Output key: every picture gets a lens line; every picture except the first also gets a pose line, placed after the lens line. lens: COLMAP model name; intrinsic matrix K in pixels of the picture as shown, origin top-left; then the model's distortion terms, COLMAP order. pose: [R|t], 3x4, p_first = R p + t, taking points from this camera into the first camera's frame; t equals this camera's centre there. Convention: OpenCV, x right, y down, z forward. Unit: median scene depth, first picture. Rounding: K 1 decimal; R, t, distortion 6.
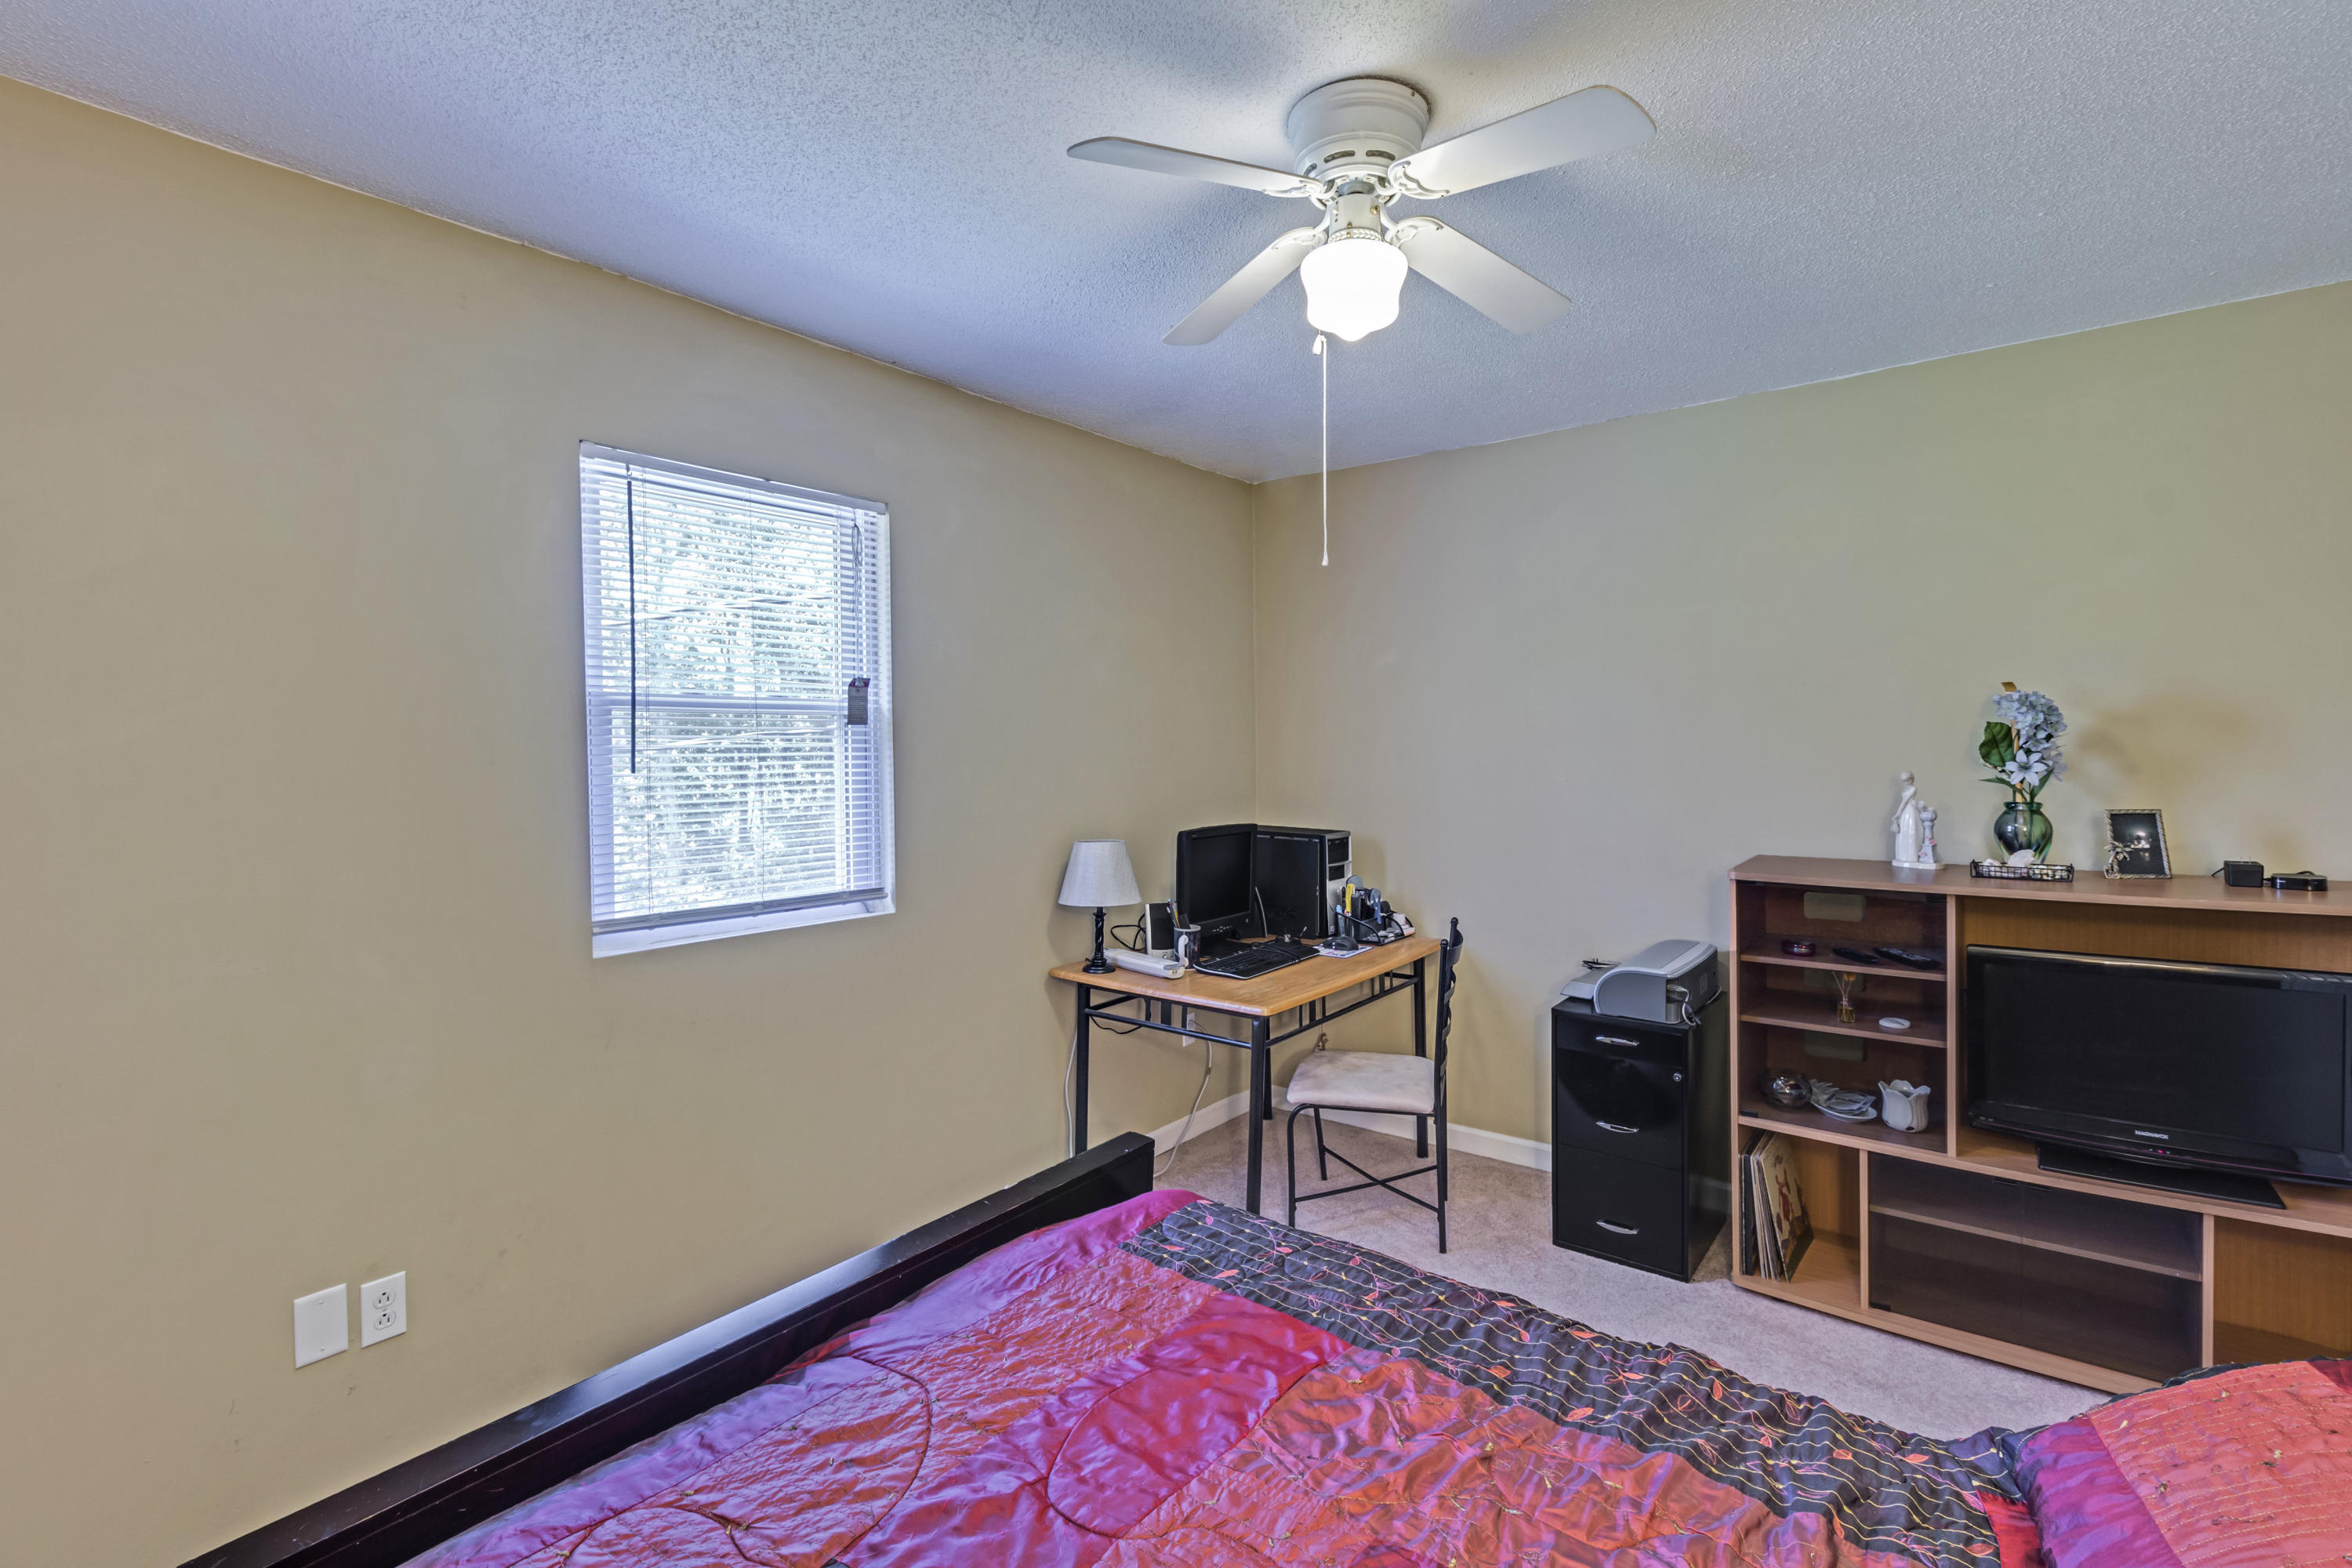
lens RADIAL K [[1081.4, 0, 1182.2], [0, 1081.4, 775.2], [0, 0, 1]] dist [0.004530, -0.000664]
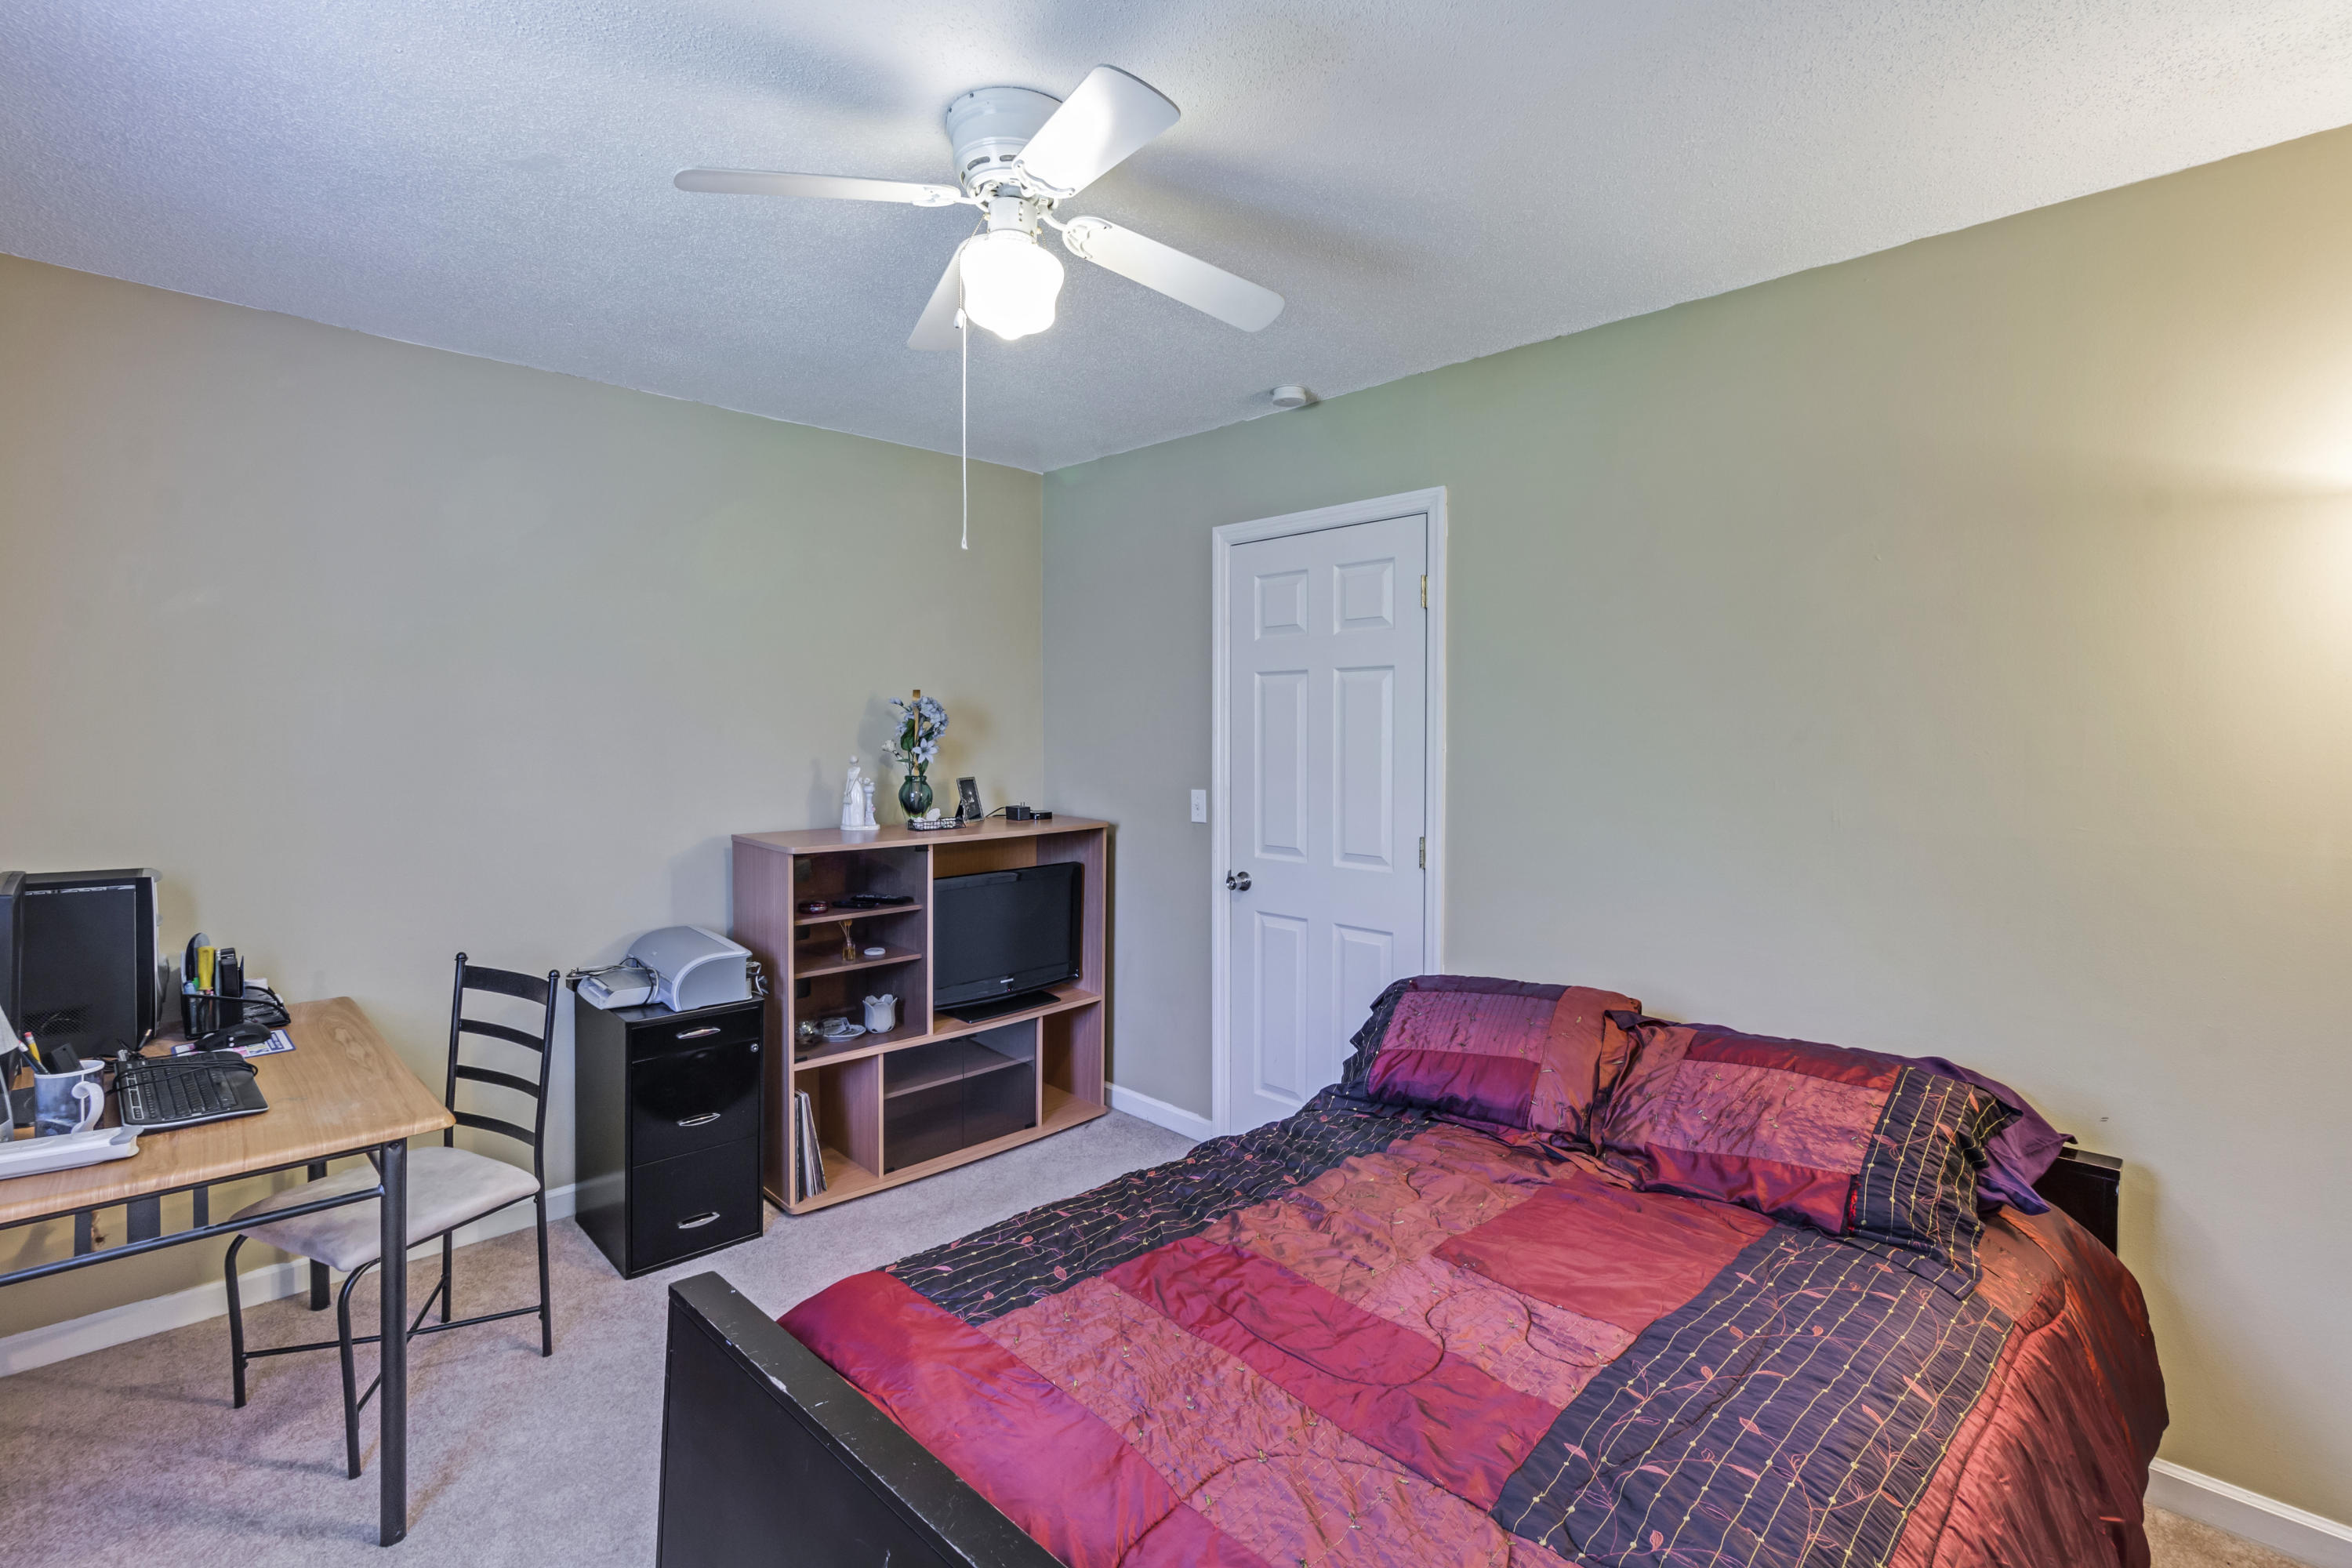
lens RADIAL K [[1081.4, 0, 1189.4], [0, 1081.4, 774.0], [0, 0, 1]] dist [0.004530, -0.000664]
pose [[0.124678, -0.030858, 0.991717, -0.570876], [0.019054, 0.999406, 0.028702, -0.010931], [-0.992014, 0.015318, 0.125192, 0.476262]]
